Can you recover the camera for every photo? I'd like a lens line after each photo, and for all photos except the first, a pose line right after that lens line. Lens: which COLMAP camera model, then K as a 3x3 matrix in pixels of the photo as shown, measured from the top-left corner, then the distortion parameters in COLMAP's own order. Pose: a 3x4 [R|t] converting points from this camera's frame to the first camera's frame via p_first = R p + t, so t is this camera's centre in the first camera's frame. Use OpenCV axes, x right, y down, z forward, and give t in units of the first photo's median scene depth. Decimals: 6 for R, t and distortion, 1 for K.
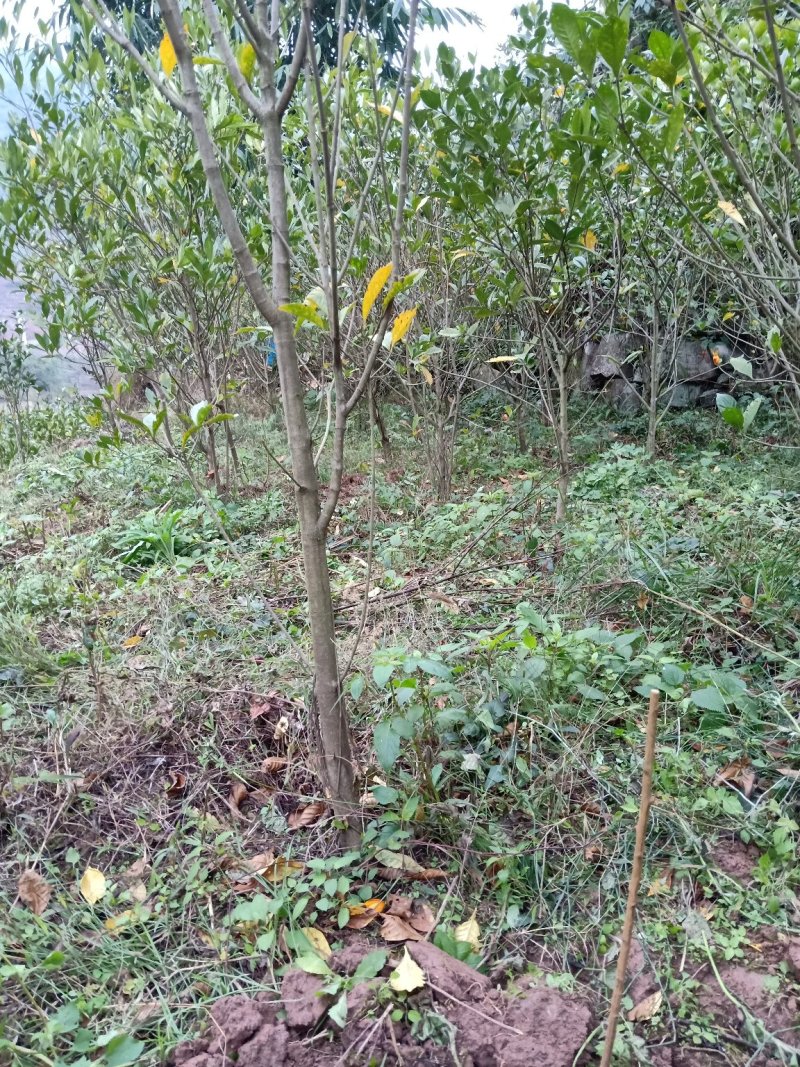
lens RADIAL K [[833.4, 0, 400.0], [0, 833.4, 533.5], [0, 0, 1]] dist [0.092471, -0.142304]
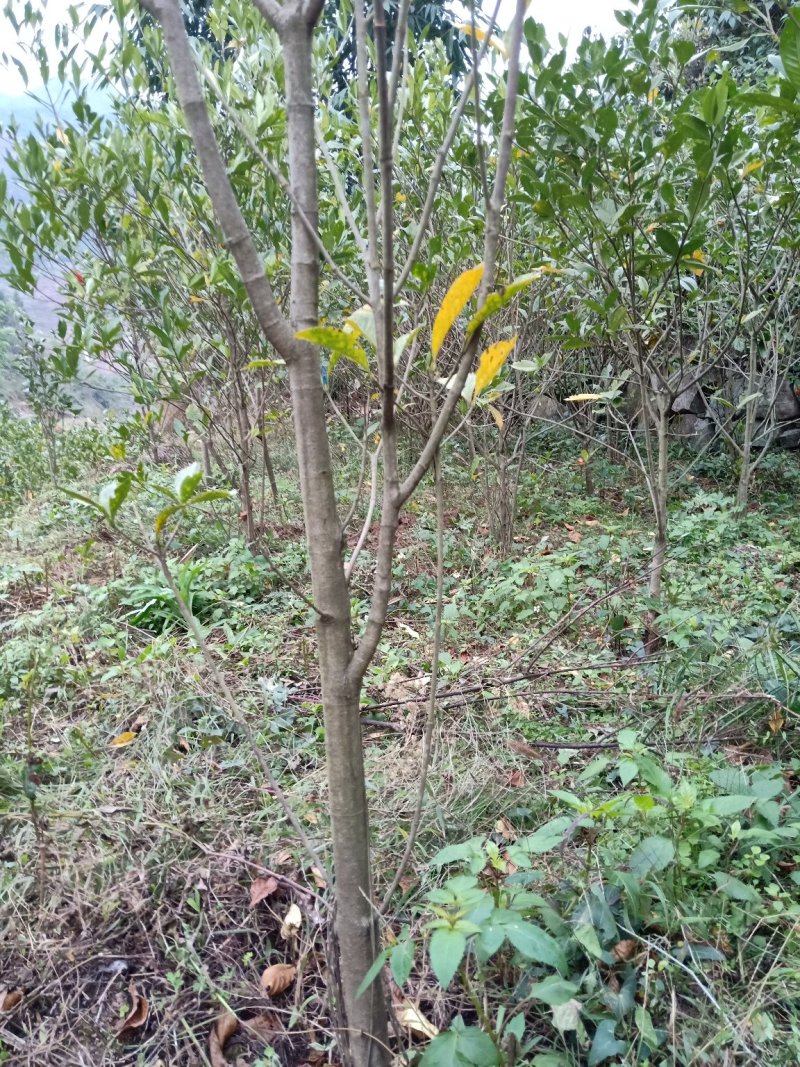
lens RADIAL K [[833.4, 0, 400.0], [0, 833.4, 533.5], [0, 0, 1]] dist [0.092471, -0.142304]
pose [[0.997881, 0.033509, -0.055771, -0.011196], [-0.035088, 0.999004, -0.027575, -0.040906], [0.054792, 0.029474, 0.998063, 0.148885]]
